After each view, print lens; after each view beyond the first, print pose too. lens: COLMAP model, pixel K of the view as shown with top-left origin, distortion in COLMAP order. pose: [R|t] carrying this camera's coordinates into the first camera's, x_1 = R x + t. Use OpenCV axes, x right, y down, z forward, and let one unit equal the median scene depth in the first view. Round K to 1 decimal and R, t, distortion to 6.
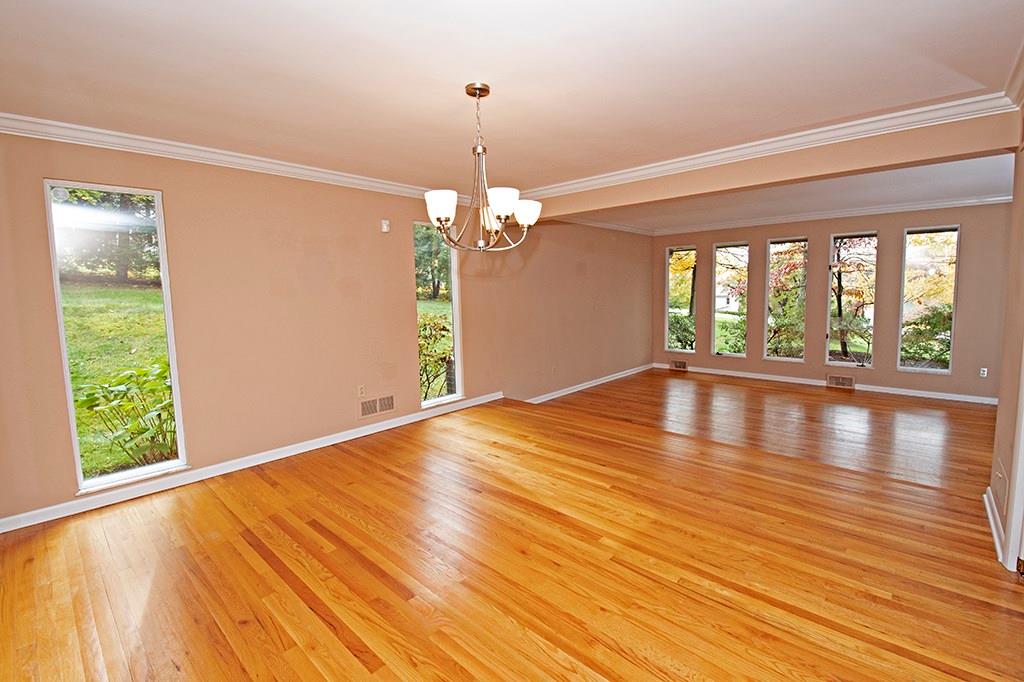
lens RADIAL K [[448.1, 0, 513.8], [0, 448.1, 335.3], [0, 0, 1]] dist [0.009251, -0.001164]
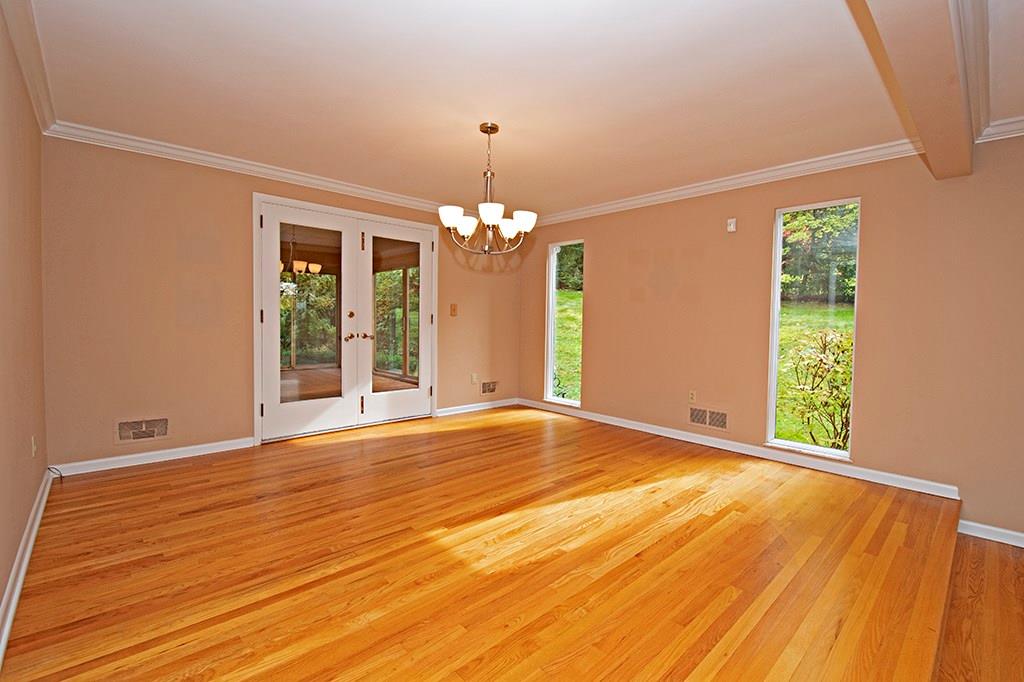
lens RADIAL K [[448.1, 0, 518.0], [0, 448.1, 336.9], [0, 0, 1]] dist [0.009251, -0.001164]
pose [[-0.076024, 0.058601, -0.995382, 0.898047], [-0.120426, 0.990424, 0.067507, -0.030100], [0.989807, 0.125002, -0.068239, 0.938109]]
